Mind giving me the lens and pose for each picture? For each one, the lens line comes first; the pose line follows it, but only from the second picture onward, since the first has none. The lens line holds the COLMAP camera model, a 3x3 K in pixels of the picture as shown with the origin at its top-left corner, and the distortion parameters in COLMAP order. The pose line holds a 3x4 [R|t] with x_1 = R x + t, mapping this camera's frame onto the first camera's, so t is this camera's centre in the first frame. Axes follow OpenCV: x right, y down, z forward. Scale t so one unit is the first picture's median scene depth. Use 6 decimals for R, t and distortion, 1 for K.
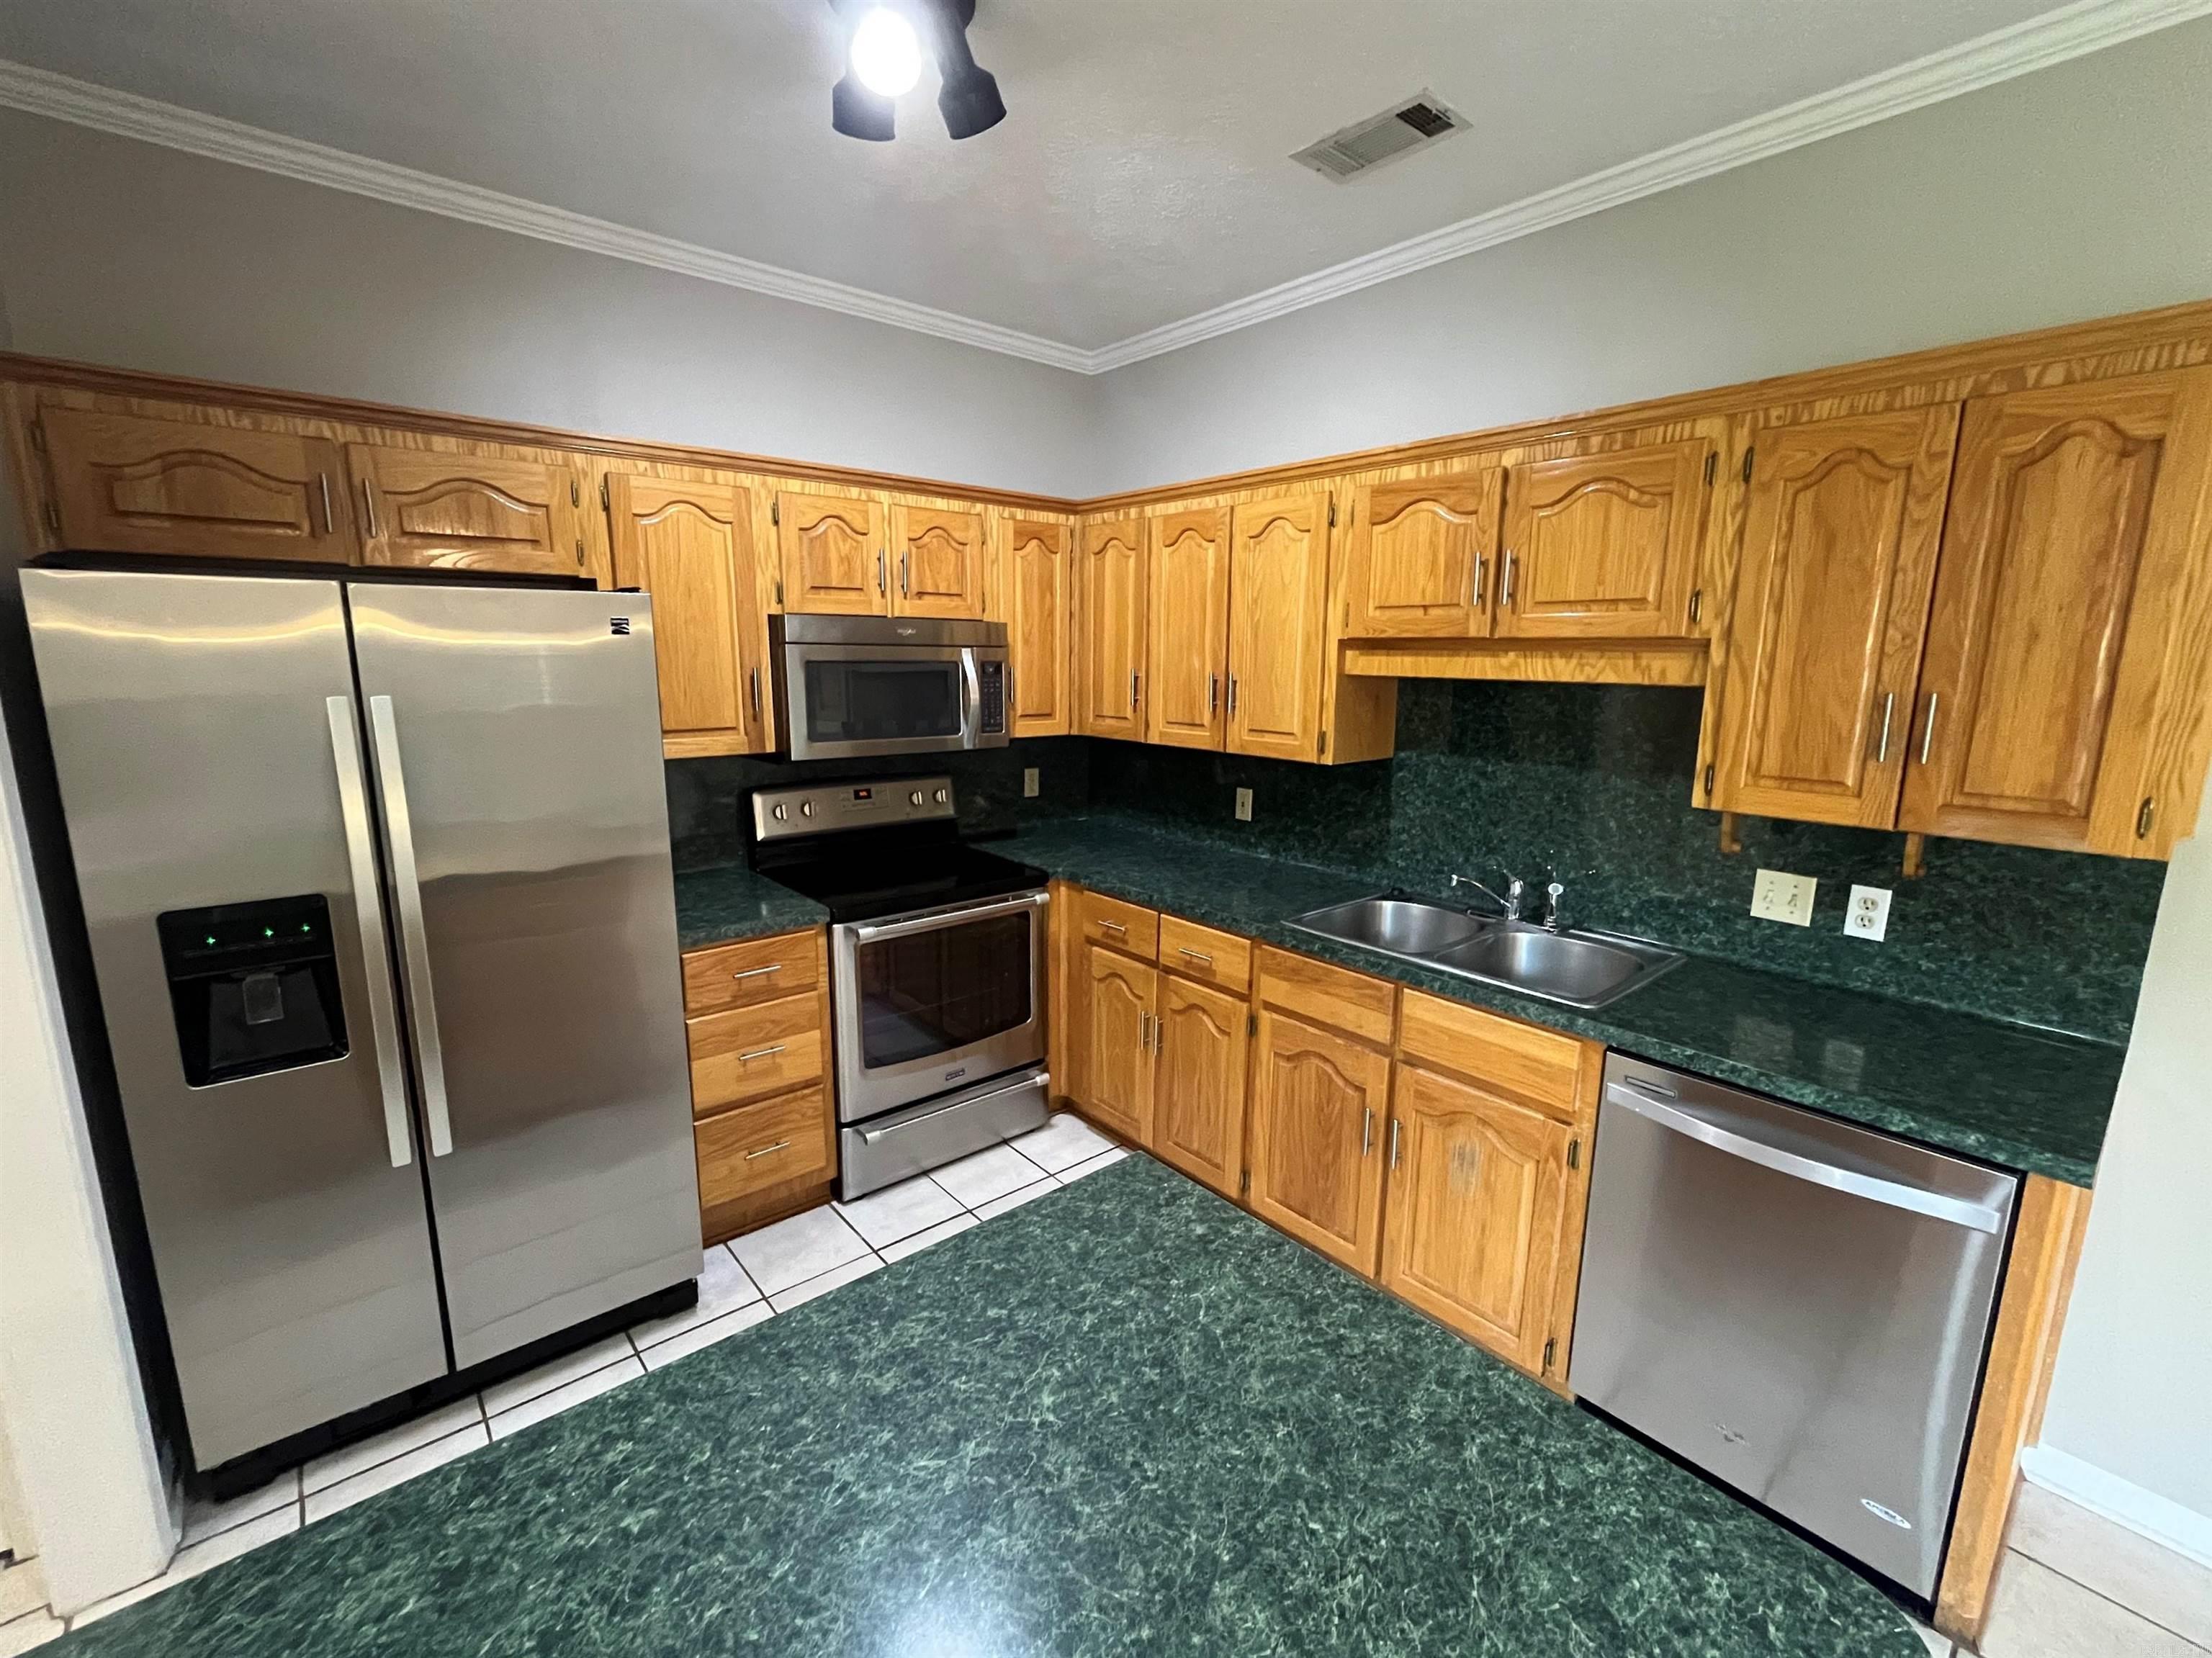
lens RADIAL K [[950.2, 0, 1106.9], [0, 950.2, 828.5], [0, 0, 1]] dist [0.003259, -0.000972]
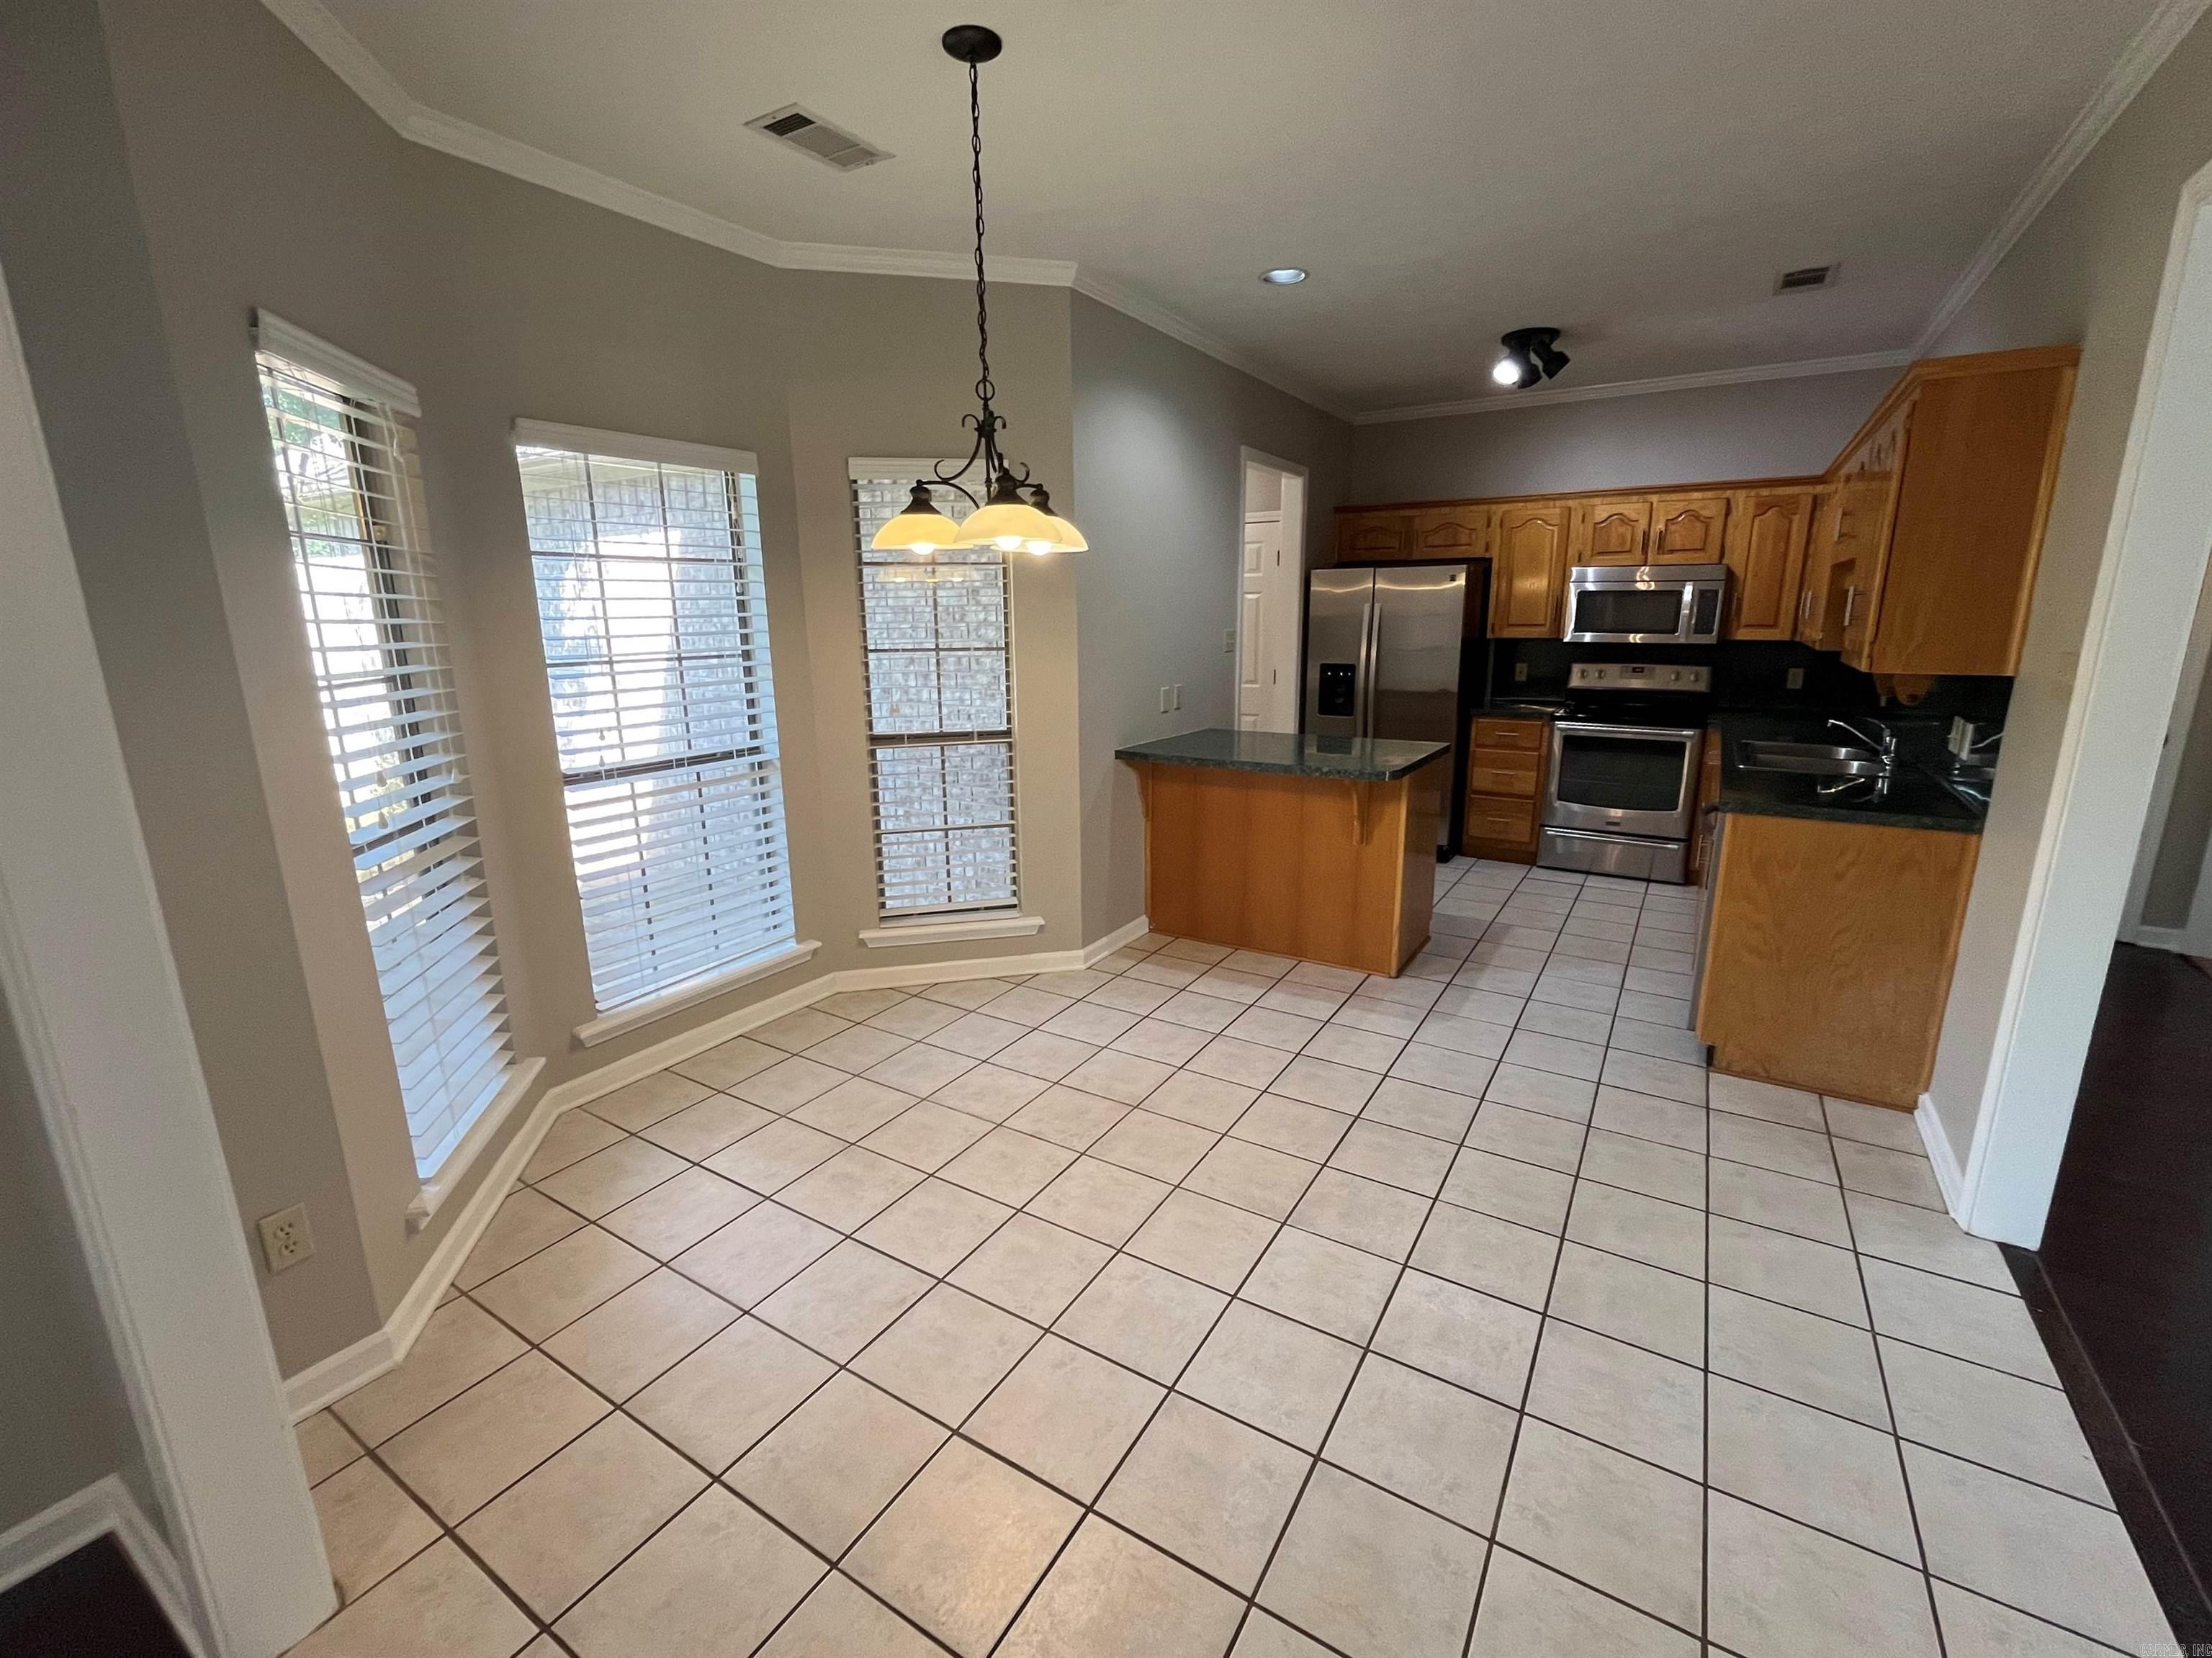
lens RADIAL K [[950.2, 0, 1094.2], [0, 950.2, 826.1], [0, 0, 1]] dist [0.003259, -0.000972]
pose [[0.295117, 0.204389, -0.933344, 1.195034], [-0.165385, 0.973034, 0.160788, 0.134176], [0.941039, 0.106909, 0.320962, -0.483587]]
